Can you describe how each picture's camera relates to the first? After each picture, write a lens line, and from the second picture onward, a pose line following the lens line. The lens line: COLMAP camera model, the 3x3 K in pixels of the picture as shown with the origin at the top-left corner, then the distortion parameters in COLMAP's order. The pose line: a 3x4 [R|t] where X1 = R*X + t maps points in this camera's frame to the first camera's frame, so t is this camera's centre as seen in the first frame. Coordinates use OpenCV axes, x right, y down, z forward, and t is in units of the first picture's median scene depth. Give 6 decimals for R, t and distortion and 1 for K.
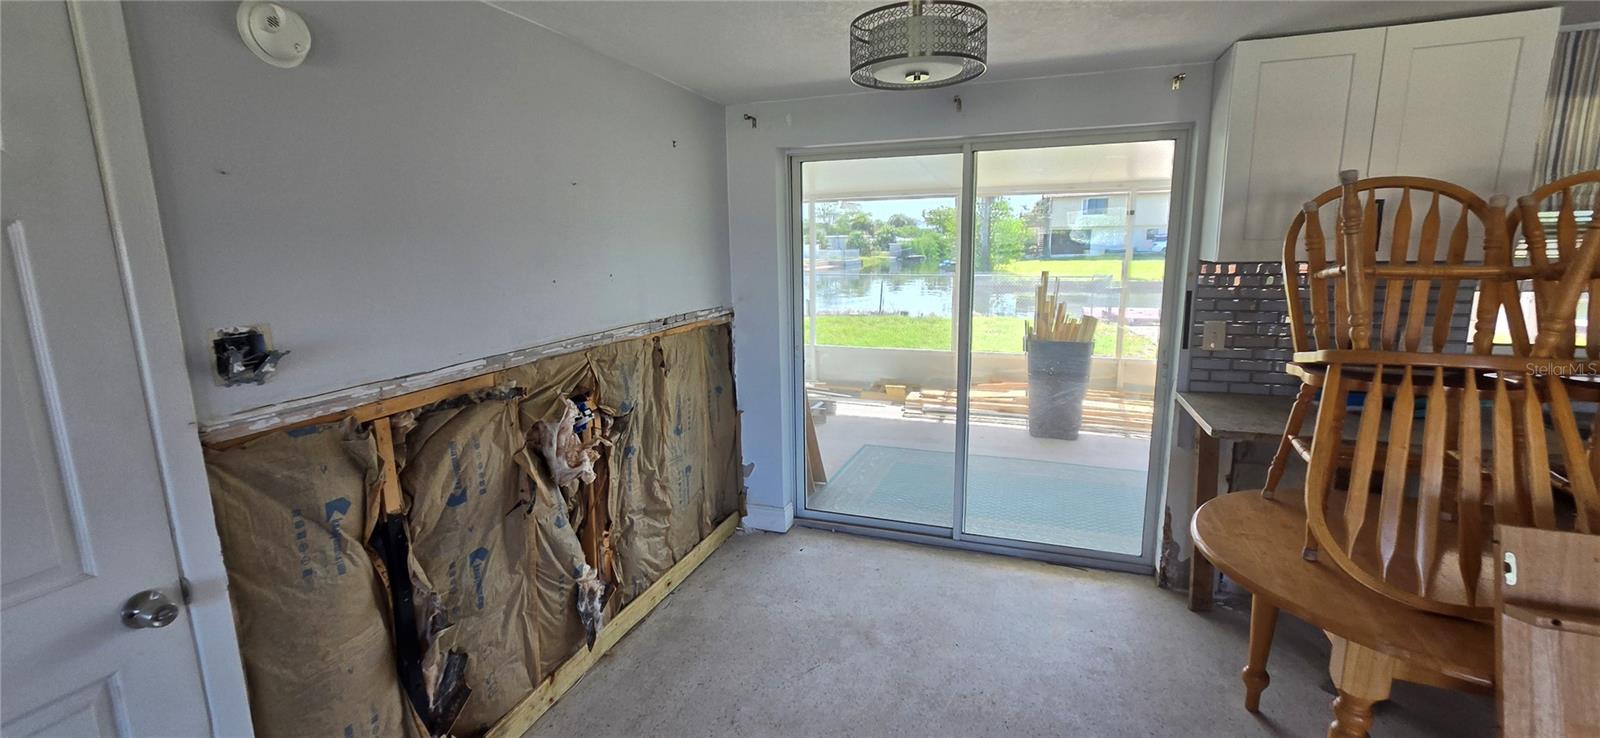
lens RADIAL K [[663.1, 0, 795.3], [0, 663.1, 364.3], [0, 0, 1]] dist [-0.000131, 0.000479]
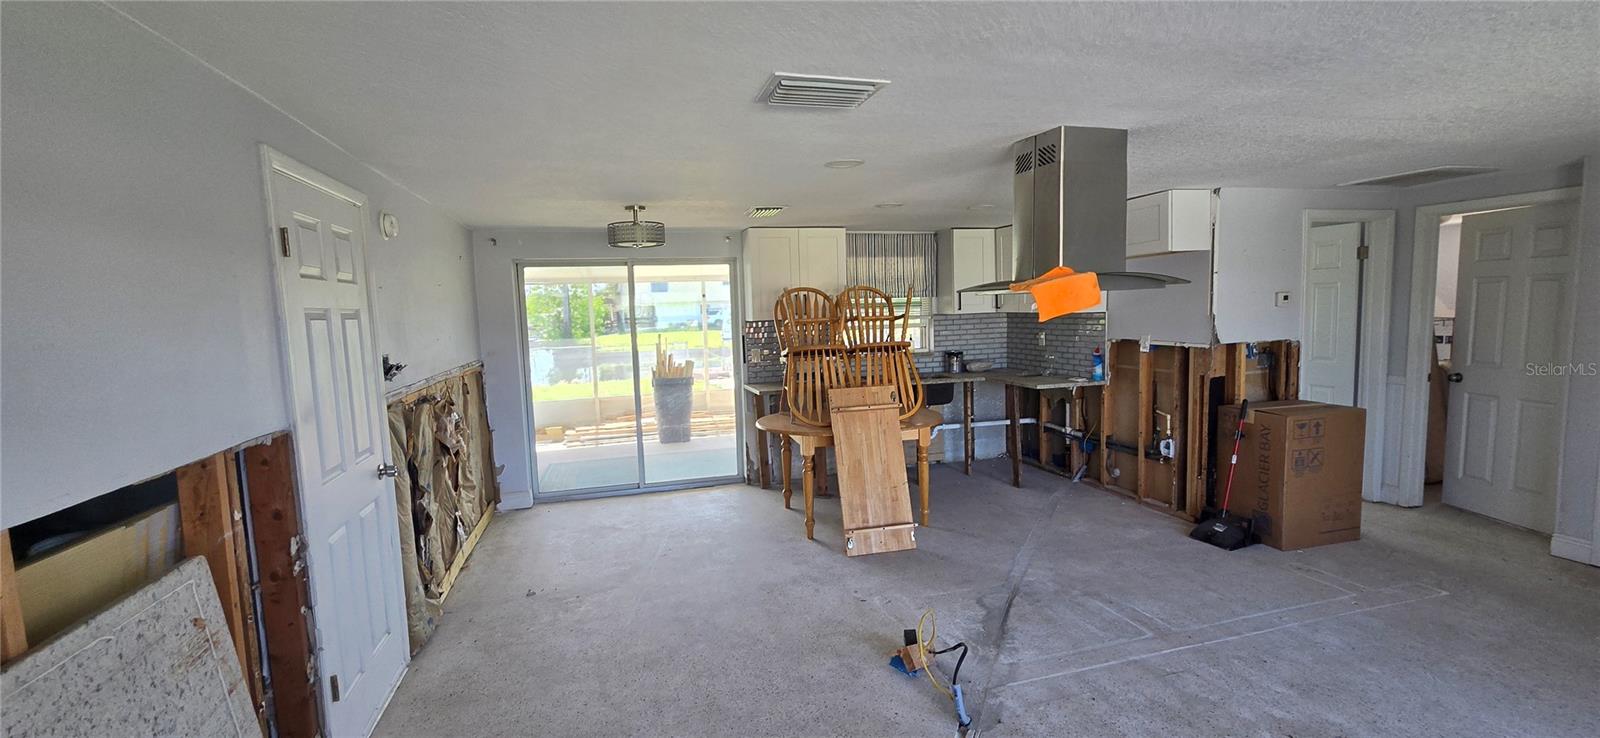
lens RADIAL K [[663.8, 0, 798.8], [0, 663.8, 370.5], [0, 0, 1]] dist [-0.001223, 0.000270]
pose [[0.810277, -0.066283, 0.582286, -0.555764], [0.125675, 0.990121, -0.062175, 0.170375], [-0.572413, 0.123558, 0.810603, -0.888590]]
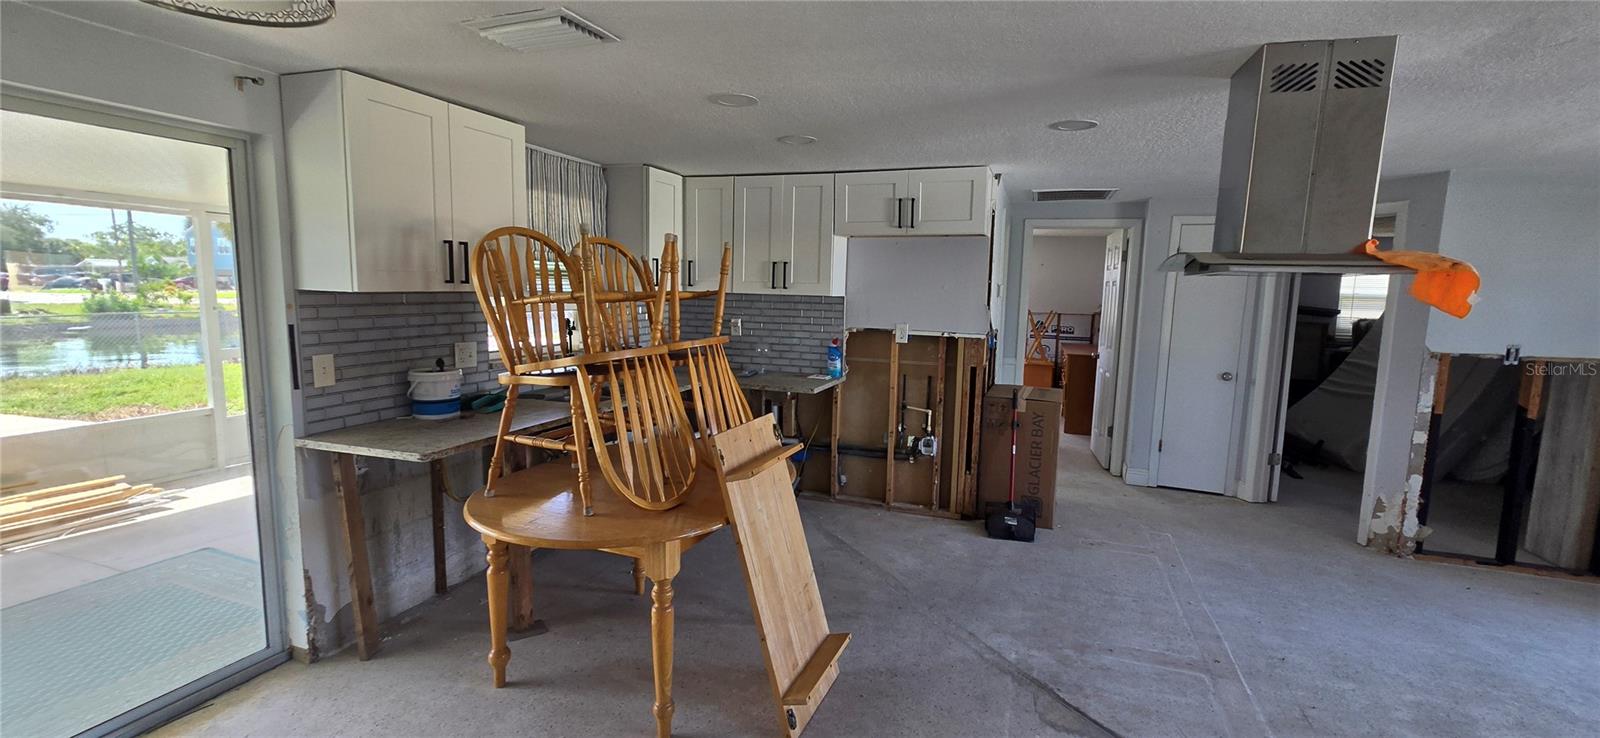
lens RADIAL K [[666.4, 0, 807.8], [0, 666.4, 364.3], [0, 0, 1]] dist [-0.000030, 0.000365]
pose [[-0.009012, -0.105164, 0.994414, -0.348150], [0.158112, 0.981794, 0.105263, -0.047851], [-0.987380, 0.158177, 0.007780, 0.352156]]
